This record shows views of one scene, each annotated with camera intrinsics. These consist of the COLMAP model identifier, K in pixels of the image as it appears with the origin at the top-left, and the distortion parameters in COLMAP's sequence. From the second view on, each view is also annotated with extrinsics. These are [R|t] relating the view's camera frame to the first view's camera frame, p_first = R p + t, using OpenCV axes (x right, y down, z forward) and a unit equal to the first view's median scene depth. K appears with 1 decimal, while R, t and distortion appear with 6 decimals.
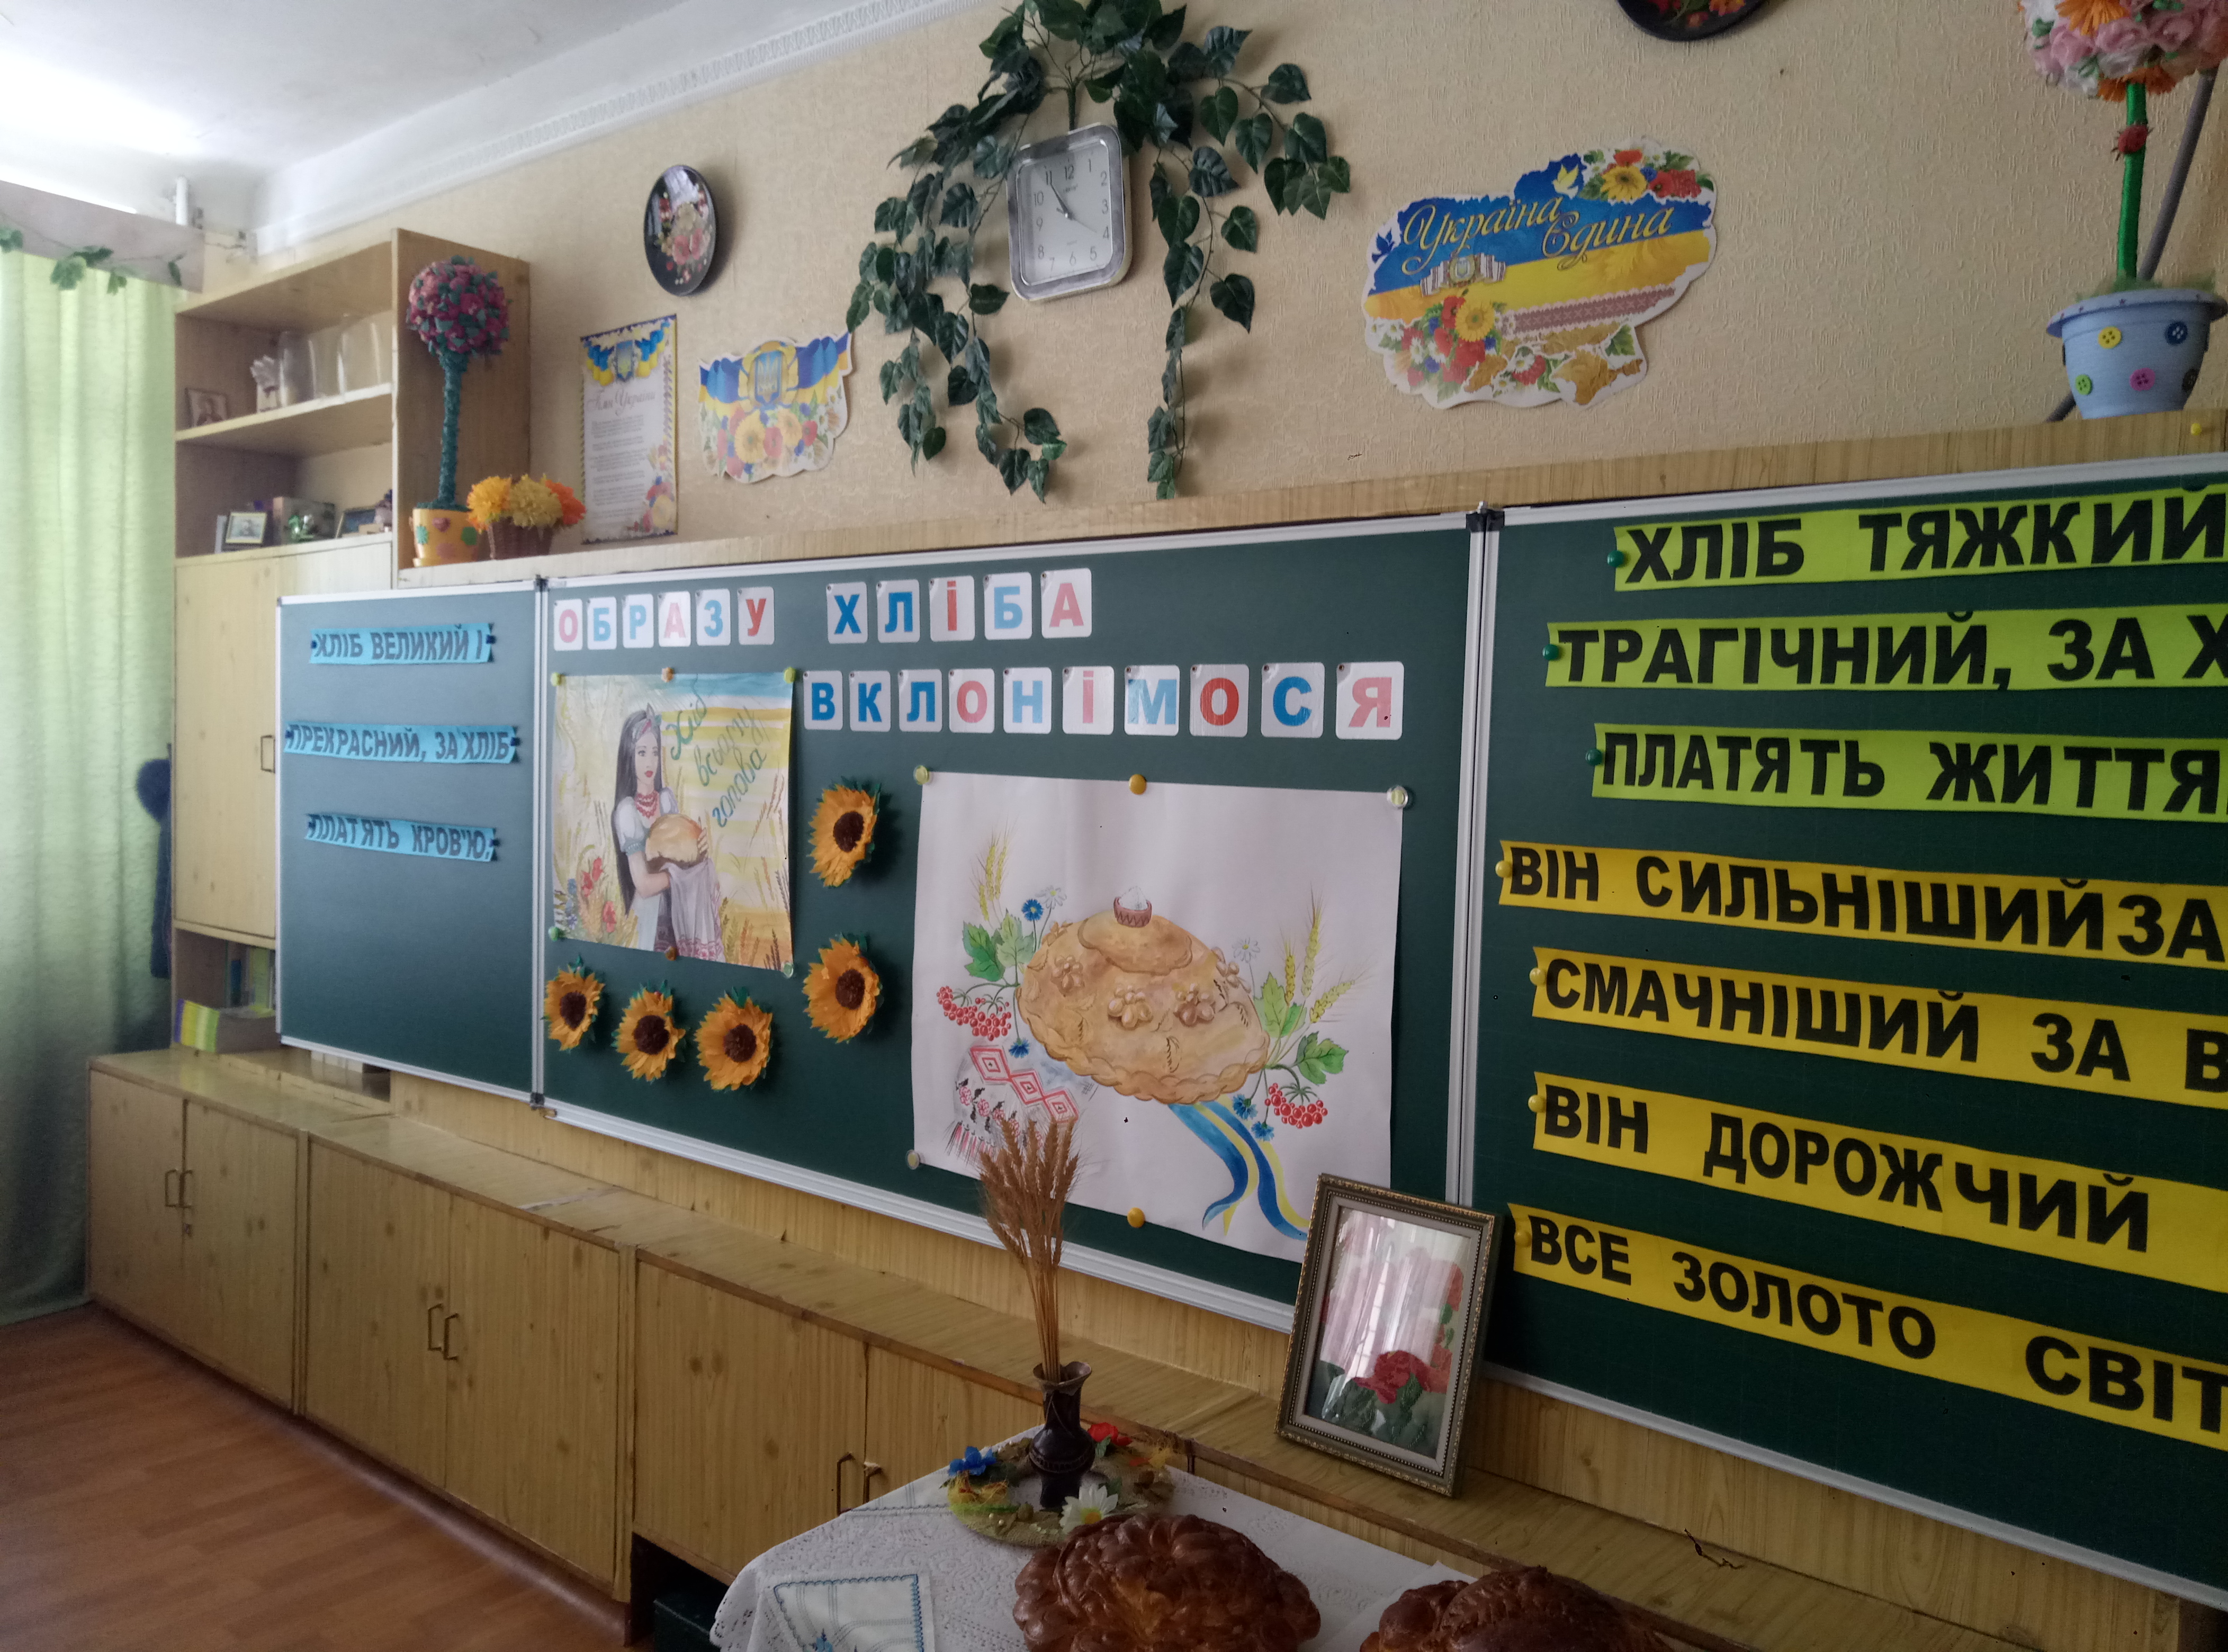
lens RADIAL K [[1668.4, 0, 1113.8], [0, 1668.4, 834.5], [0, 0, 1]] dist [0.042080, -0.057077]
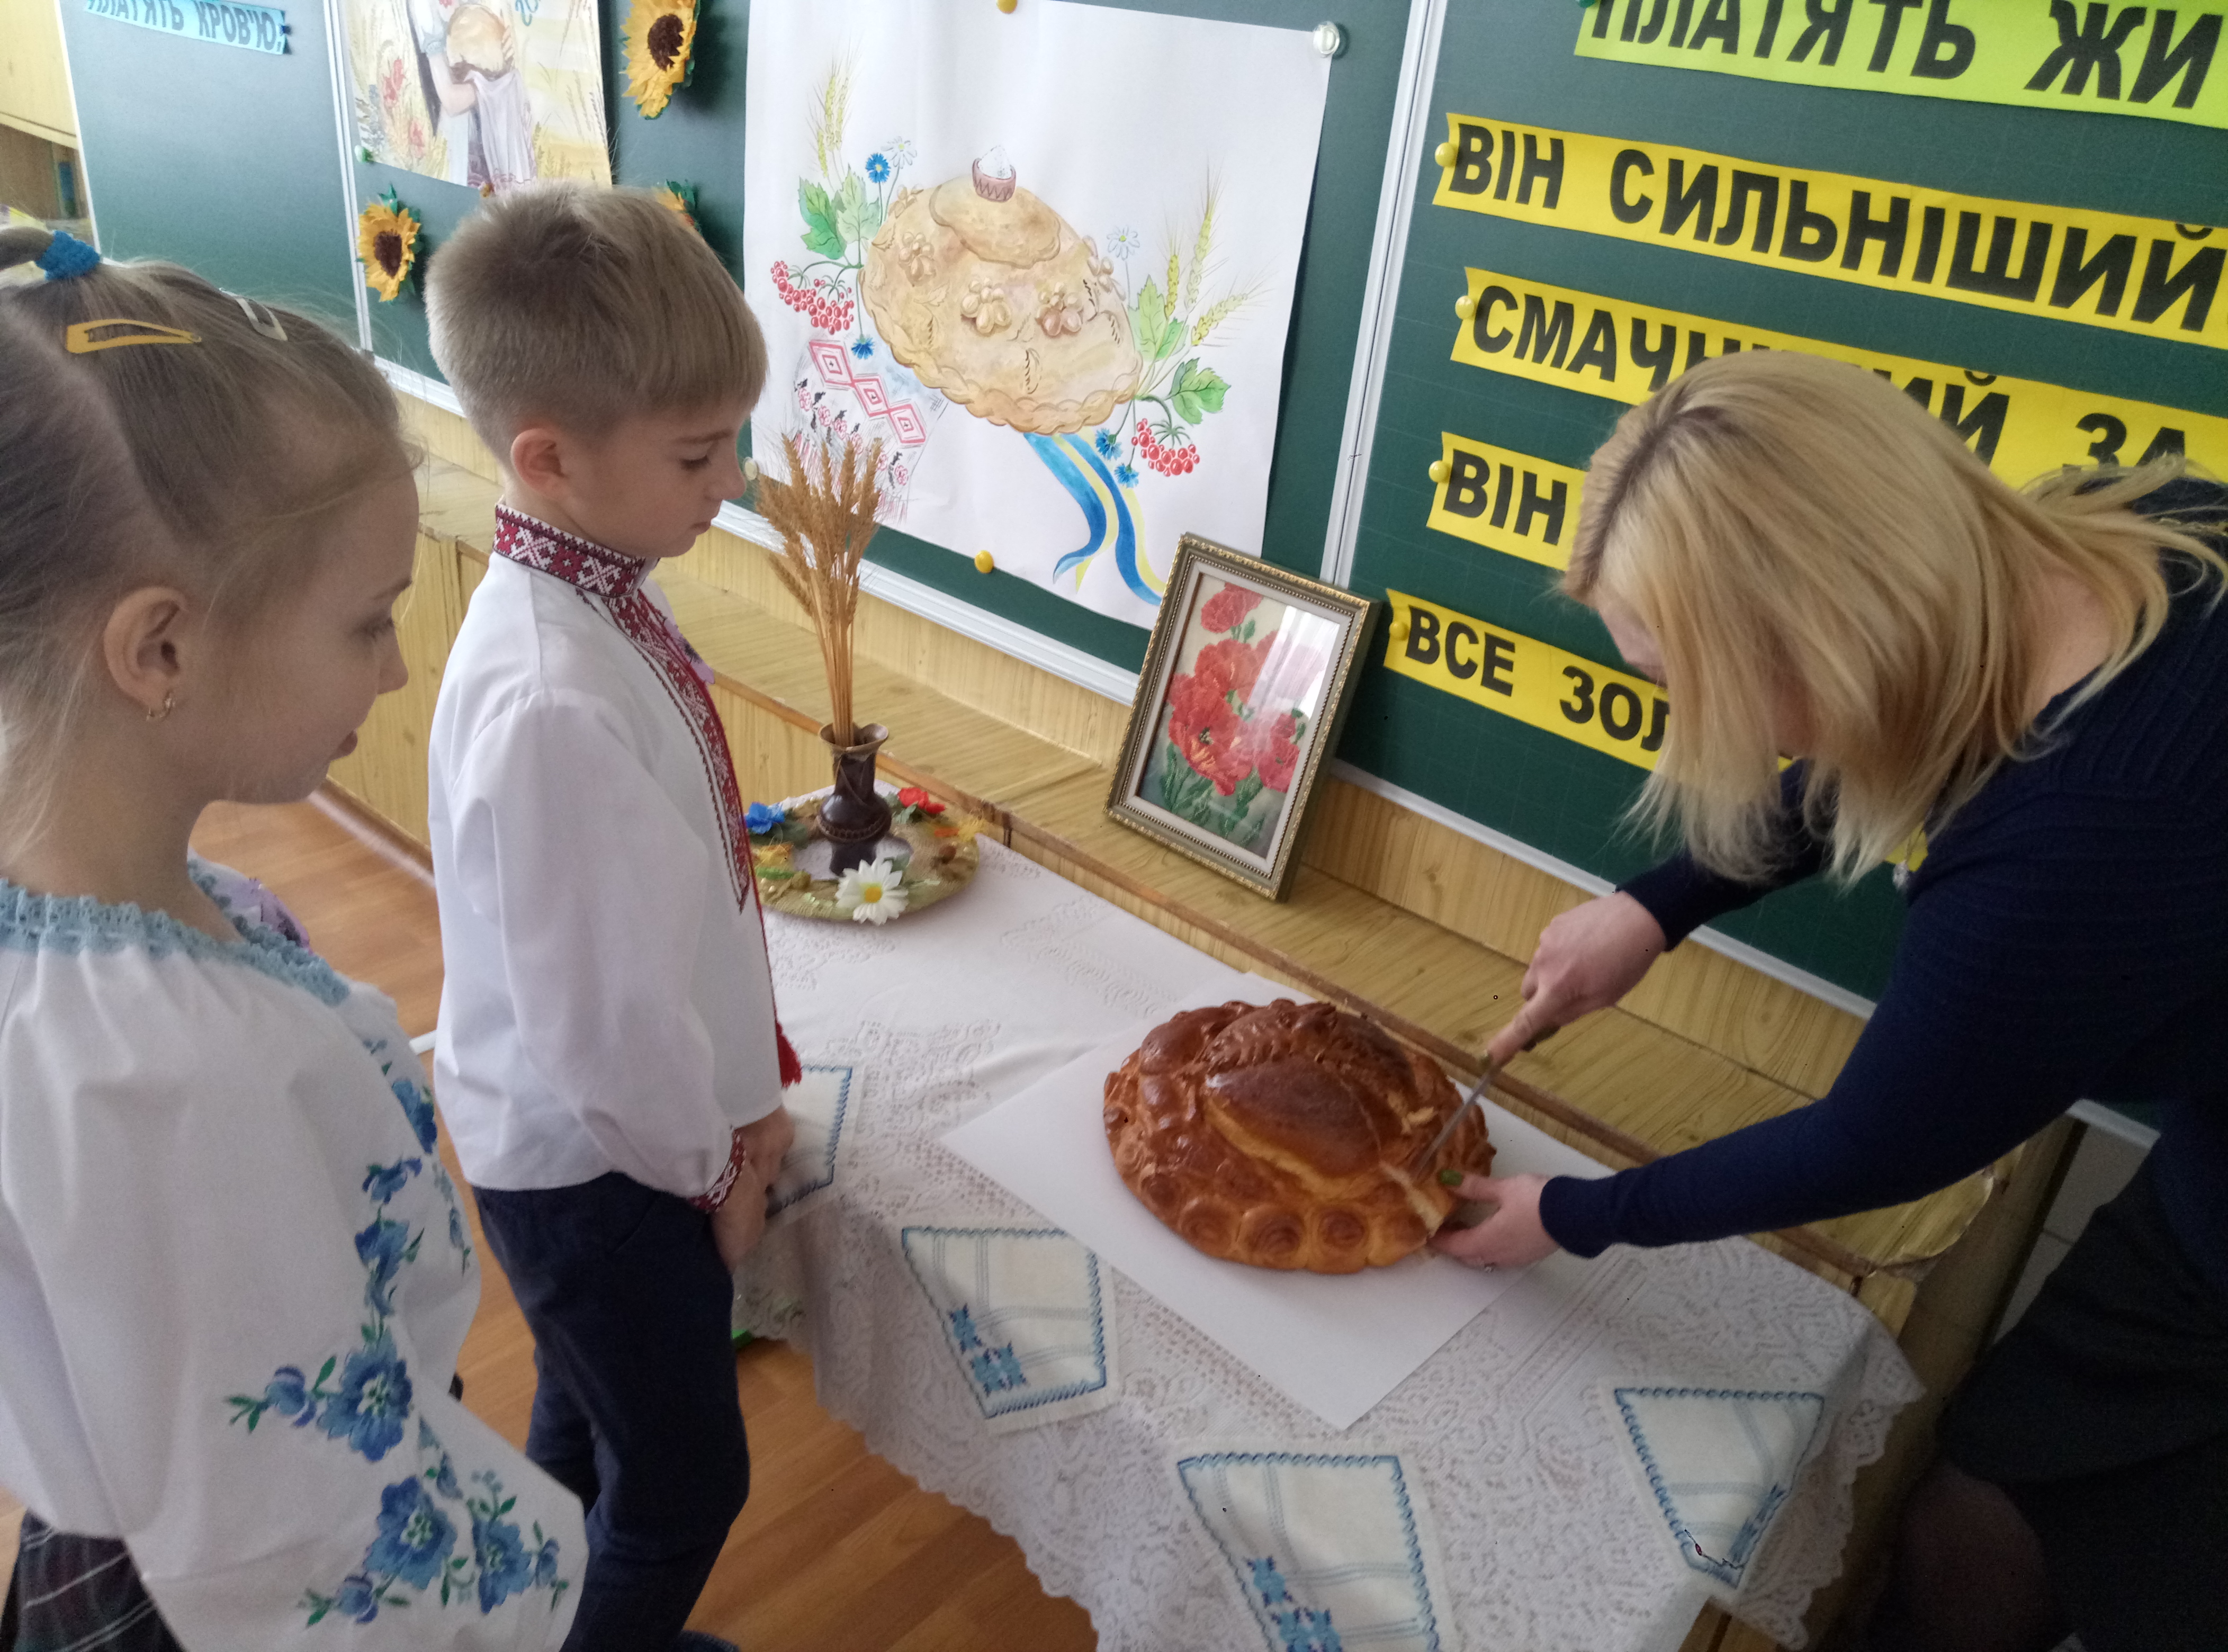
lens RADIAL K [[1686.9, 0, 1097.8], [0, 1686.9, 833.9], [0, 0, 1]] dist [0.026758, -0.030731]
pose [[0.996730, 0.080347, -0.008591, 0.091367], [-0.070155, 0.913216, 0.401391, 0.004190], [0.040096, -0.399475, 0.915867, 0.149515]]
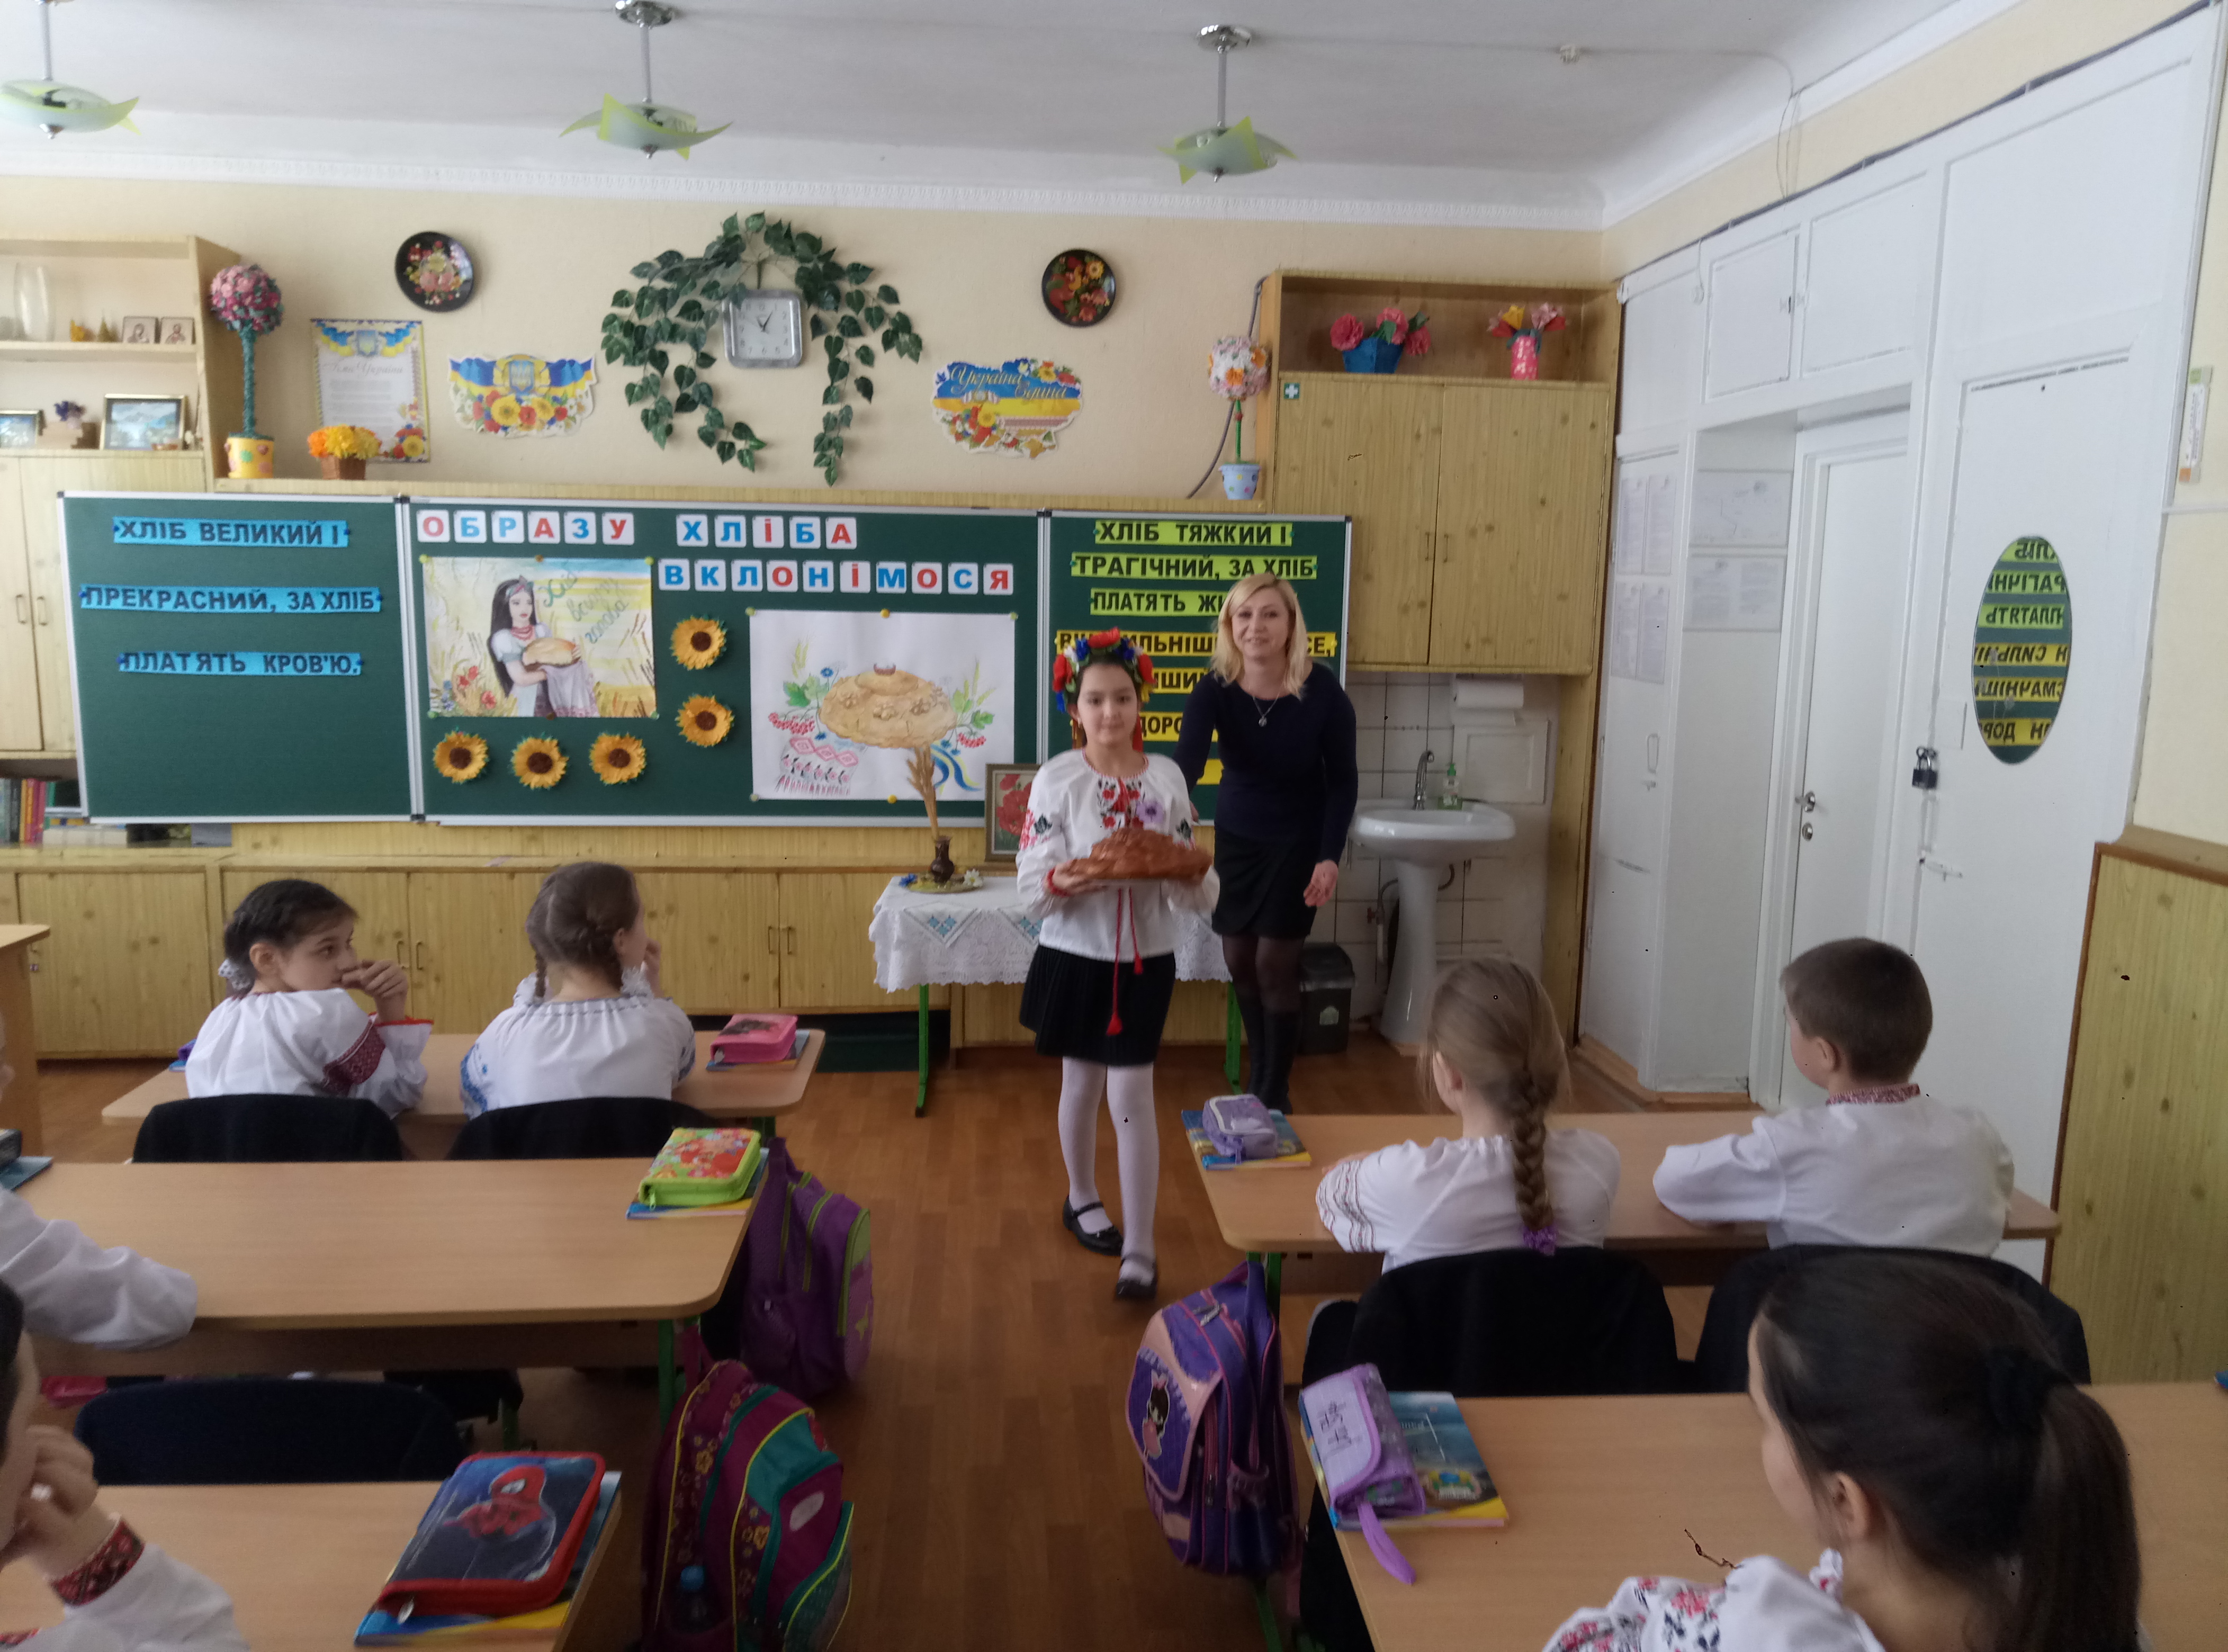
lens RADIAL K [[1668.4, 0, 1113.8], [0, 1668.4, 834.5], [0, 0, 1]] dist [0.042080, -0.057077]
pose [[0.725825, -0.121982, 0.676978, -1.364588], [0.042110, 0.990185, 0.133269, -0.022200], [-0.686589, -0.068223, 0.723837, -0.928999]]
